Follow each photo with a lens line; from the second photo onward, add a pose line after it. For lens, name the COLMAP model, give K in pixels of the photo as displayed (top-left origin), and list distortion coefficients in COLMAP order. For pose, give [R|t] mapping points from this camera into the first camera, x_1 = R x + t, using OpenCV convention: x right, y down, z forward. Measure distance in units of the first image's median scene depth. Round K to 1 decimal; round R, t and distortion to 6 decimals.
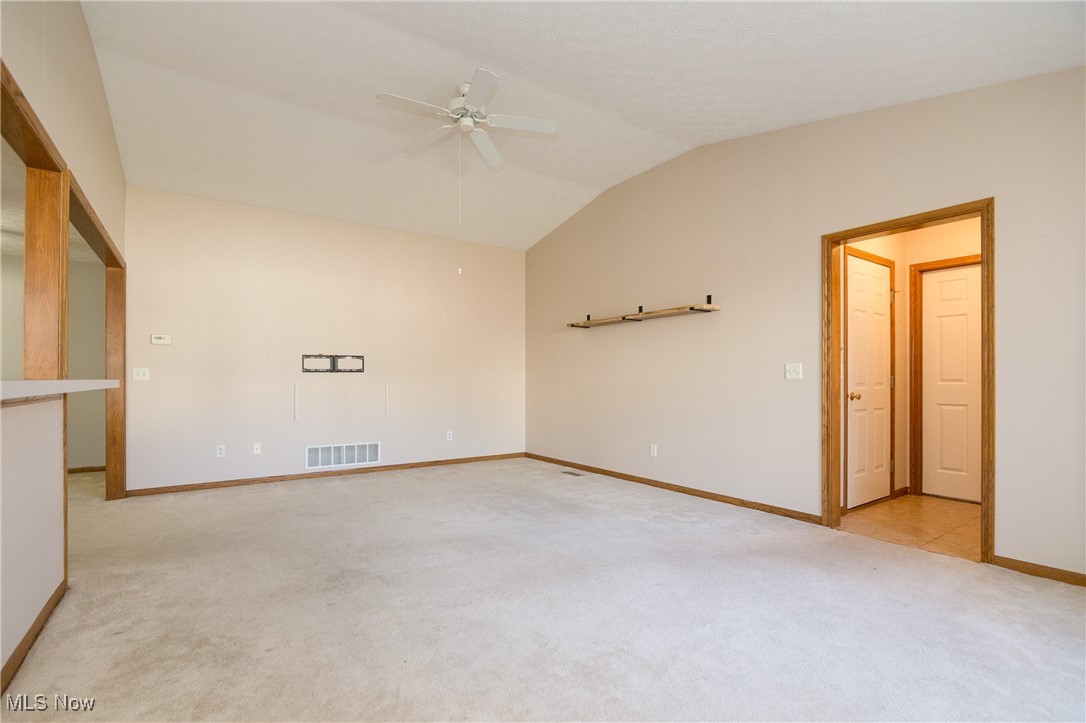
lens RADIAL K [[473.3, 0, 539.8], [0, 473.3, 373.6], [0, 0, 1]] dist [-0.014315, -0.000542]
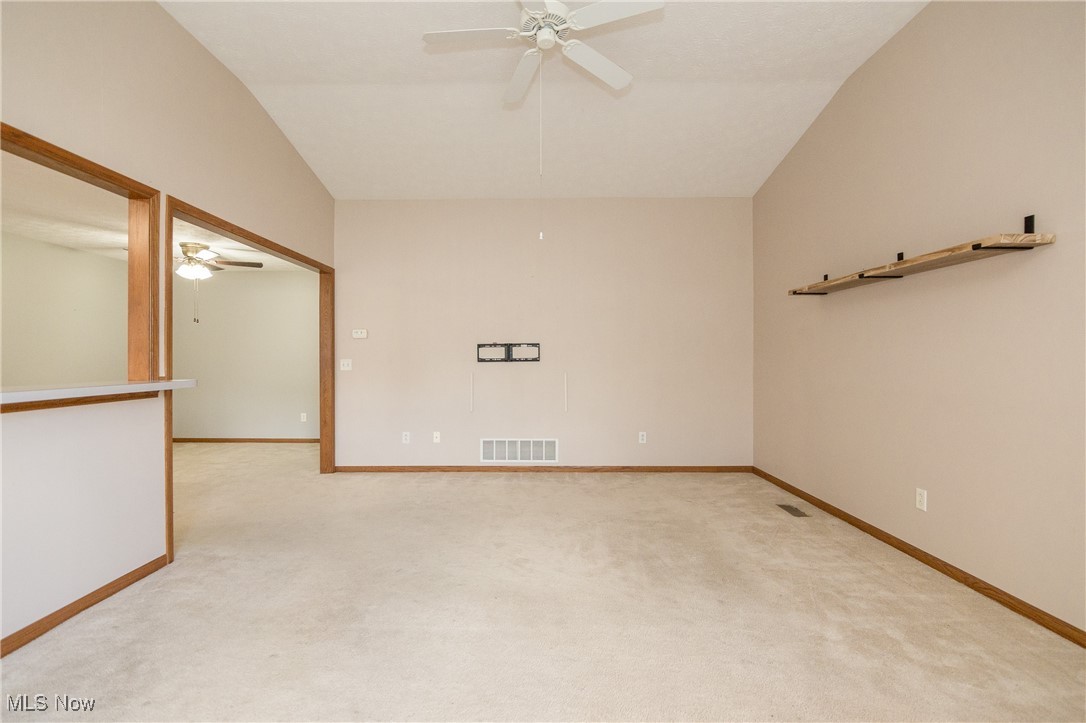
lens RADIAL K [[500.9, 0, 535.7], [0, 500.9, 356.8], [0, 0, 1]] dist [-0.010894, -0.000697]
pose [[0.828178, -0.003823, -0.560452, 0.198111], [0.007709, 0.999960, 0.004570, -0.019547], [0.560412, -0.008105, 0.828174, 0.239306]]
